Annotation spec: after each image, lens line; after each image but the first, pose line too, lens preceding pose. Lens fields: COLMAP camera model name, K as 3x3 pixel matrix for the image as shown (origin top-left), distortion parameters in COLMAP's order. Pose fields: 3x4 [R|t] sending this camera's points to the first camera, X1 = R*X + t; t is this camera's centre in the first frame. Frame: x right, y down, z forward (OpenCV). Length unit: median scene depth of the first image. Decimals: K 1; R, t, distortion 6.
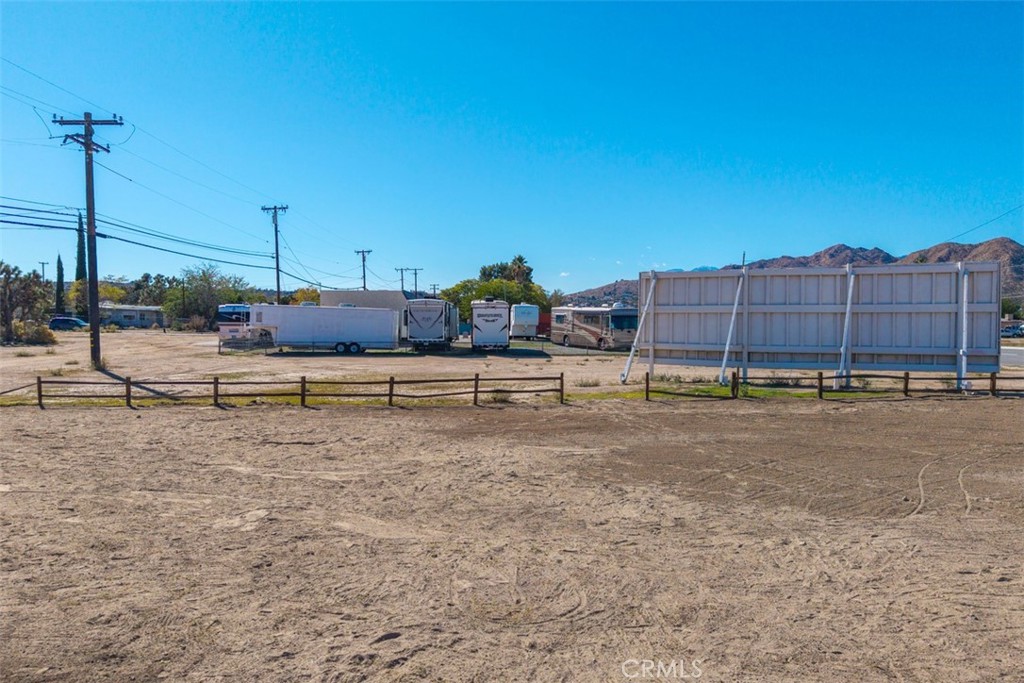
lens RADIAL K [[810.7, 0, 512.0], [0, 810.7, 341.5], [0, 0, 1]] dist [0.078592, -0.114838]
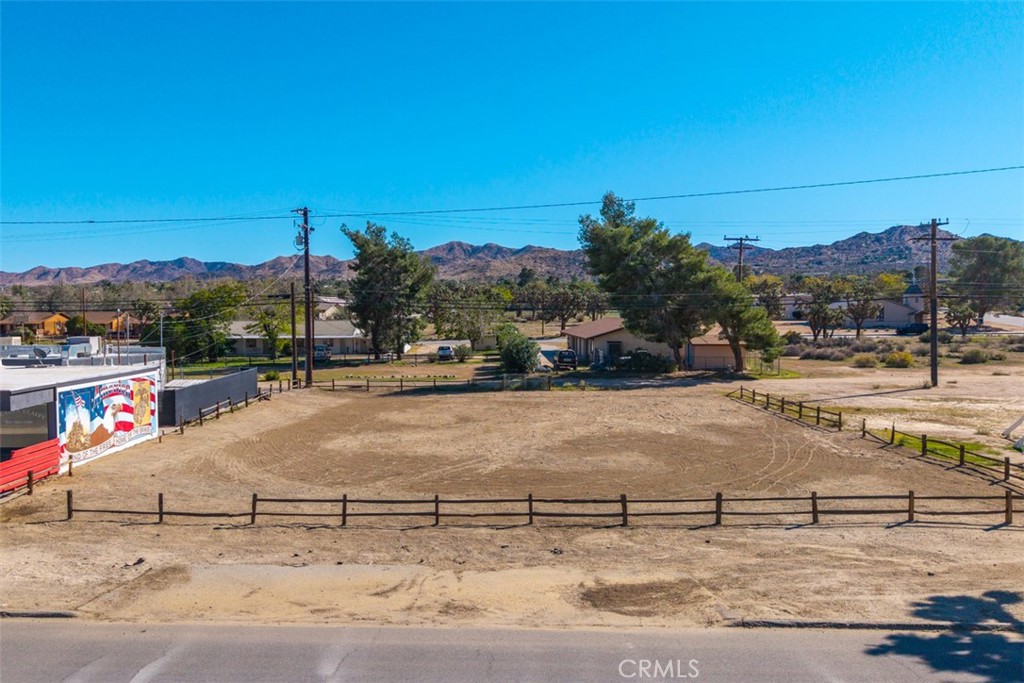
lens RADIAL K [[815.8, 0, 454.9], [0, 815.8, 342.3], [0, 0, 1]] dist [0.129554, -0.226273]
pose [[-0.040693, 0.034941, -0.998561, 1.055725], [-0.018926, 0.999182, 0.035734, -0.087755], [0.998992, 0.020353, -0.039999, 0.180805]]
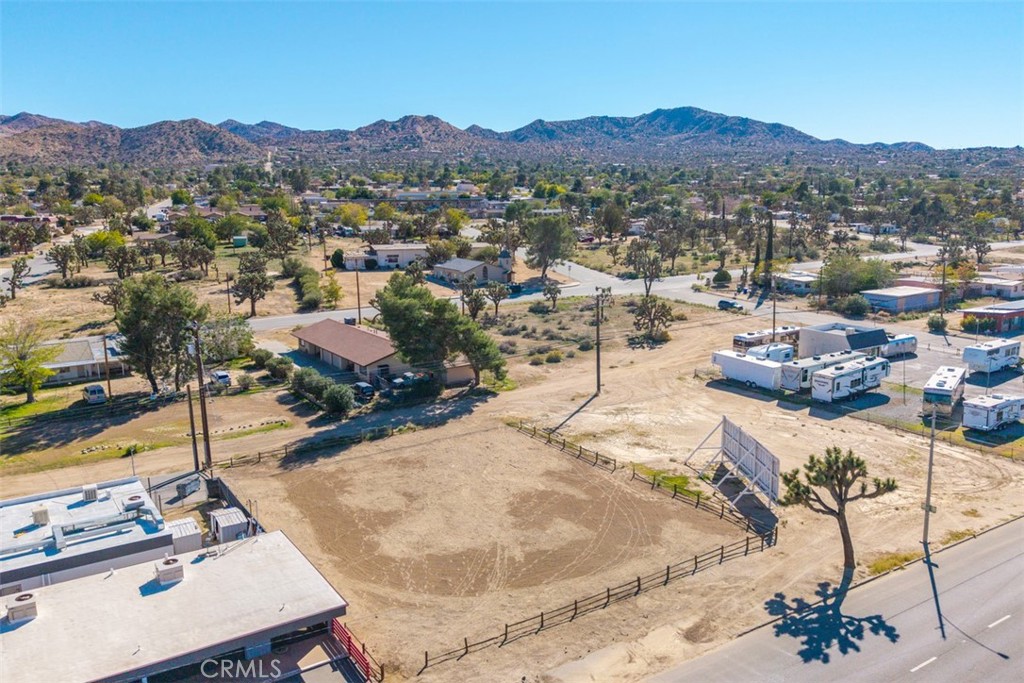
lens RADIAL K [[810.7, 0, 512.0], [0, 810.7, 341.5], [0, 0, 1]] dist [0.078592, -0.114838]
pose [[0.543198, 0.149655, -0.826159, 1.410839], [-0.005652, 0.984616, 0.174643, -0.567094], [0.839586, -0.090196, 0.535687, -0.565251]]
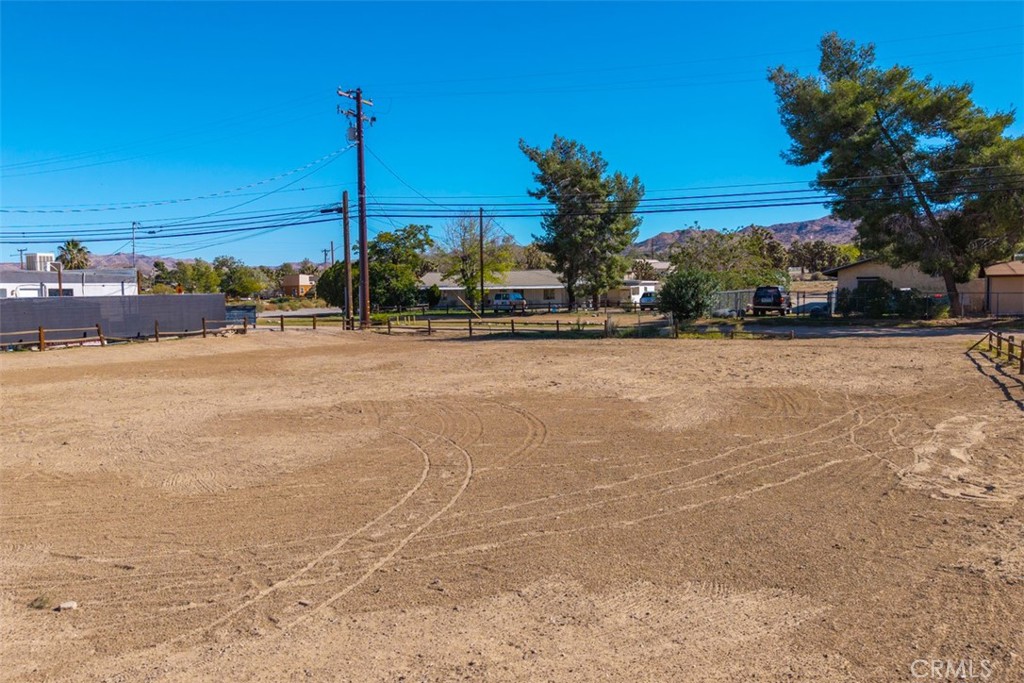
lens RADIAL K [[810.7, 0, 512.0], [0, 810.7, 341.5], [0, 0, 1]] dist [0.078592, -0.114838]
pose [[-0.418870, 0.059946, -0.906065, 0.476932], [-0.010165, 0.997446, 0.070691, -0.008097], [0.907989, 0.038821, -0.417191, 0.528880]]
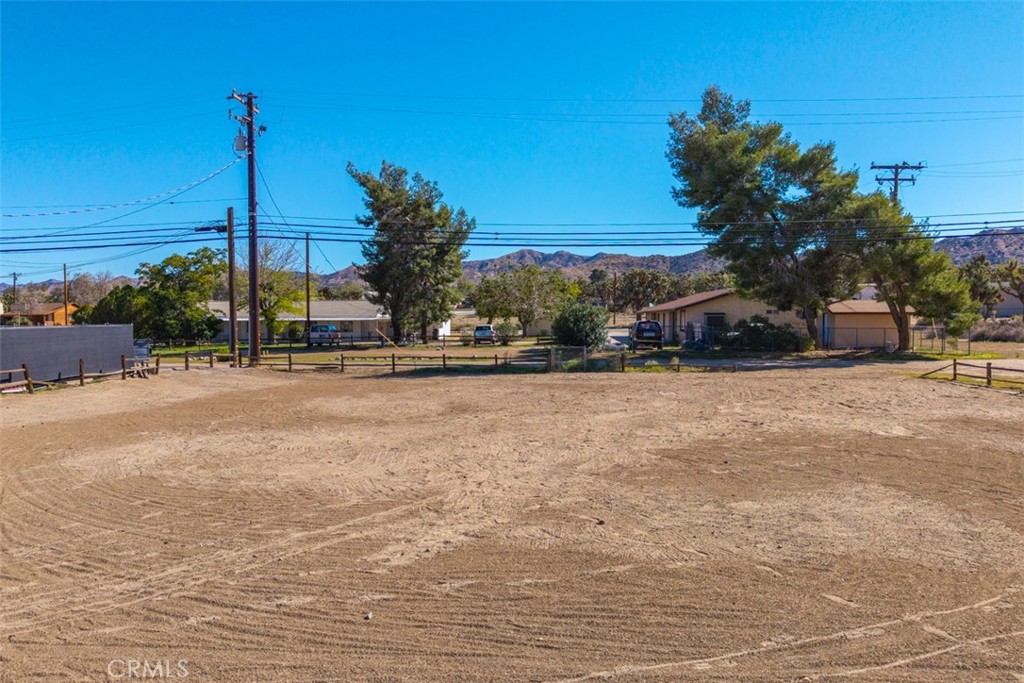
lens RADIAL K [[820.4, 0, 482.3], [0, 820.4, 340.4], [0, 0, 1]] dist [0.090226, -0.110566]
pose [[-0.093528, 0.022268, -0.995368, 0.506756], [-0.019016, 0.999528, 0.024148, -0.003298], [0.995435, 0.021187, -0.093060, 0.222221]]
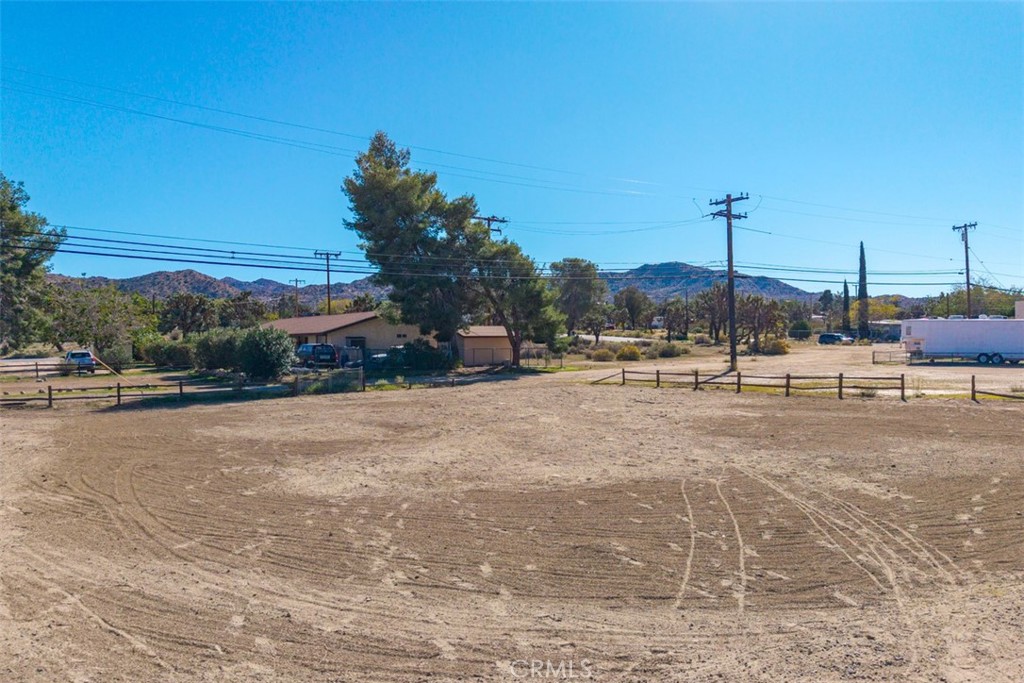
lens RADIAL K [[810.7, 0, 512.0], [0, 810.7, 341.5], [0, 0, 1]] dist [0.078592, -0.114838]
pose [[0.553347, -0.009703, -0.832894, 0.474219], [-0.004755, 0.999879, -0.014808, 0.006121], [0.832937, 0.012155, 0.553234, -0.118904]]
